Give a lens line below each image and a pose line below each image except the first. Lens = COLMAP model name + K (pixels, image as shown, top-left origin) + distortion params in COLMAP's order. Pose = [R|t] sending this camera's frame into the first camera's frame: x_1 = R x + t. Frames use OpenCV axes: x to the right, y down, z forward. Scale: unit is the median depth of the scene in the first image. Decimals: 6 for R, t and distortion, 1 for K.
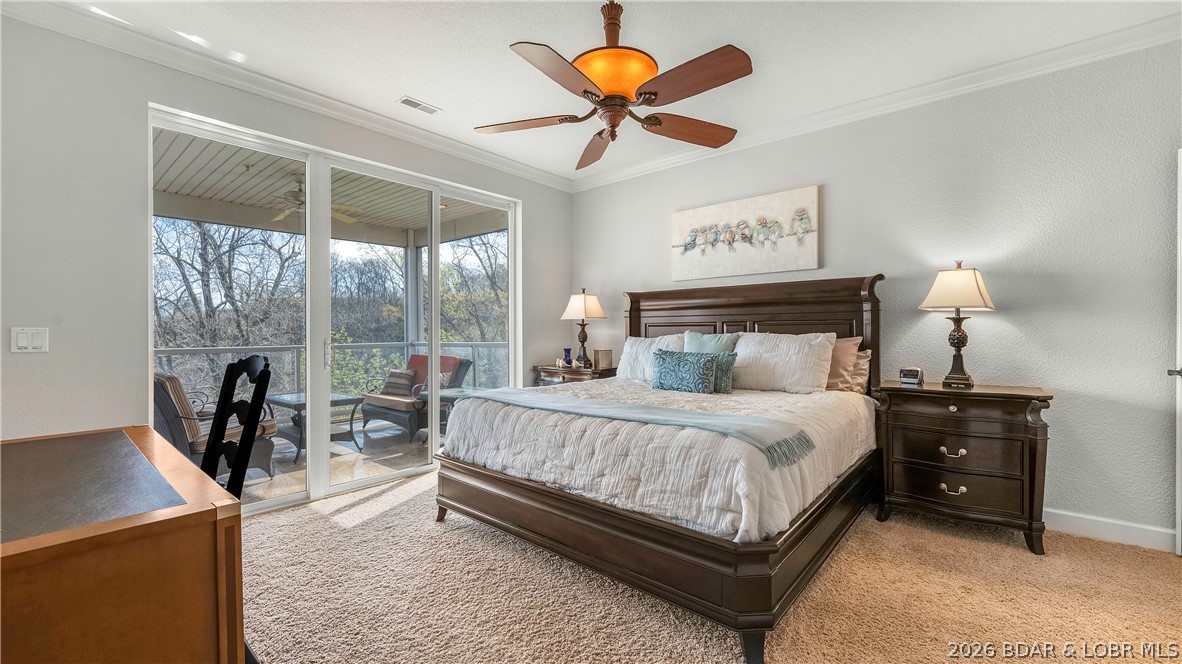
lens RADIAL K [[479.4, 0, 581.0], [0, 479.4, 330.1], [0, 0, 1]] dist [0.000958, -0.000004]
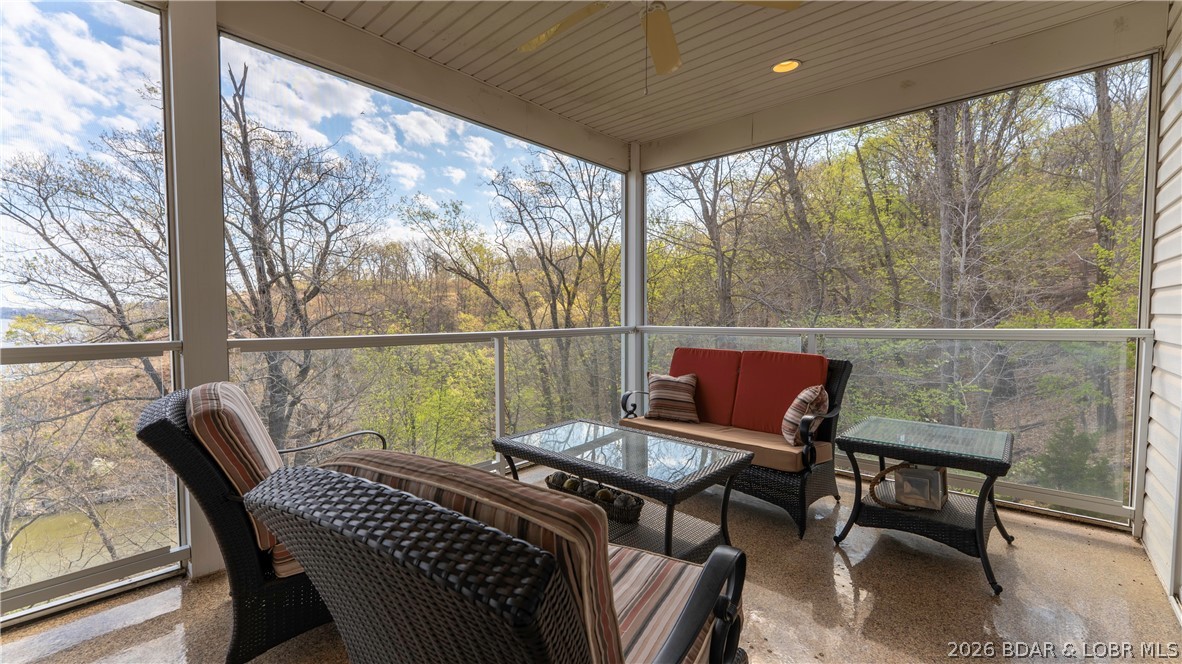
lens RADIAL K [[479.4, 0, 581.0], [0, 479.4, 330.1], [0, 0, 1]] dist [0.000958, -0.000004]
pose [[0.999178, 0.014596, -0.037832, -0.165104], [-0.013387, 0.999398, 0.031998, 0.004735], [0.038276, -0.031465, 0.998772, 0.155067]]
